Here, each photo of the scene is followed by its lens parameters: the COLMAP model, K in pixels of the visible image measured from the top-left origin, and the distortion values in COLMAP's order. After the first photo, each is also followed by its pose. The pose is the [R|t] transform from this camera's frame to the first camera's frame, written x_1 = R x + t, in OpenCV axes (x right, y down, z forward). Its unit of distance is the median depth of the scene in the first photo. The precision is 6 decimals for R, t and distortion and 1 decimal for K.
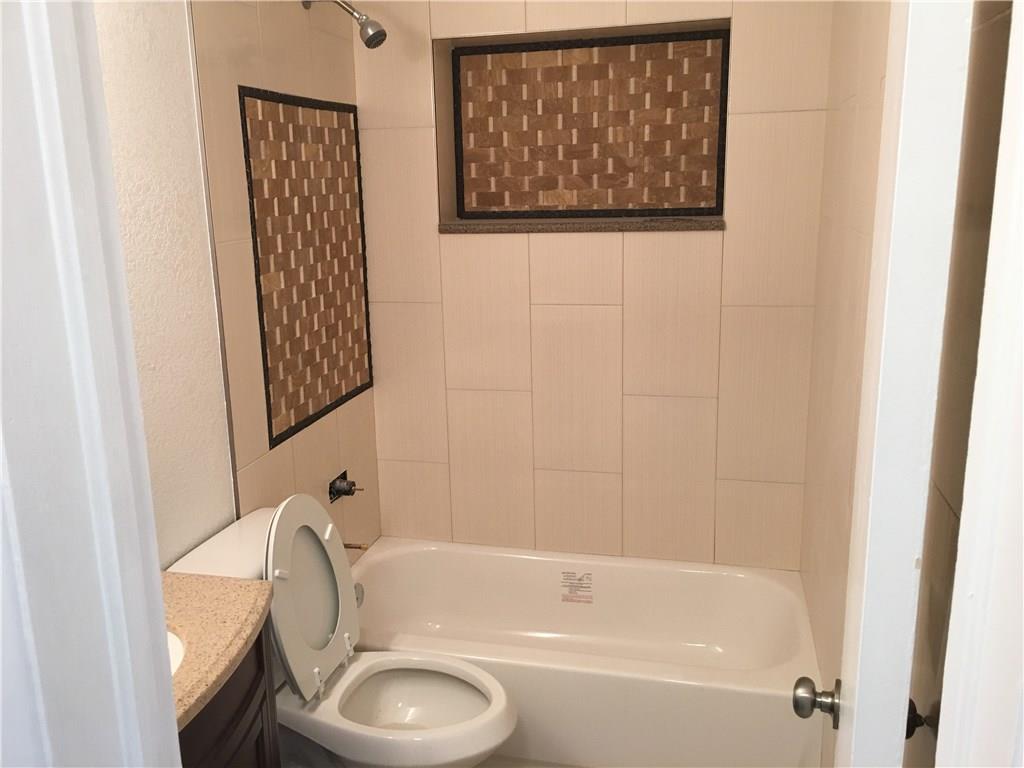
lens RADIAL K [[863.6, 0, 505.7], [0, 863.6, 378.2], [0, 0, 1]] dist [0.047305, -0.011961]
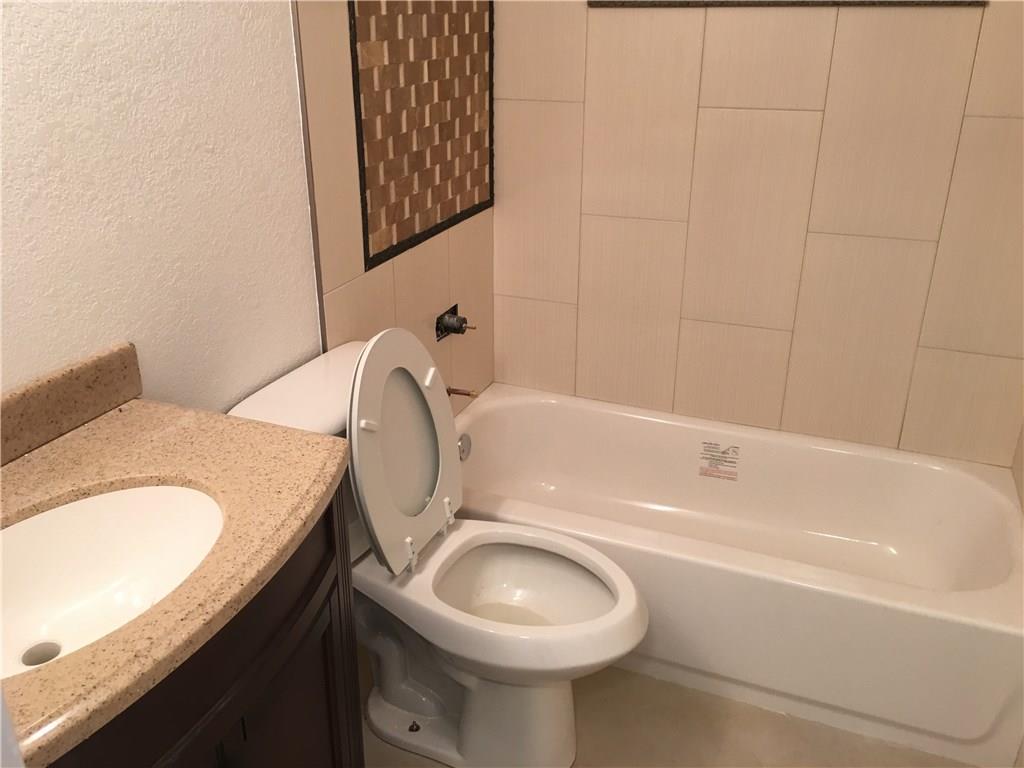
lens RADIAL K [[863.6, 0, 505.7], [0, 863.6, 378.2], [0, 0, 1]] dist [0.047305, -0.011961]
pose [[0.988810, 0.079536, -0.126209, -0.030022], [-0.055702, 0.981676, 0.182234, 0.025485], [0.138390, -0.173165, 0.975122, 0.206232]]
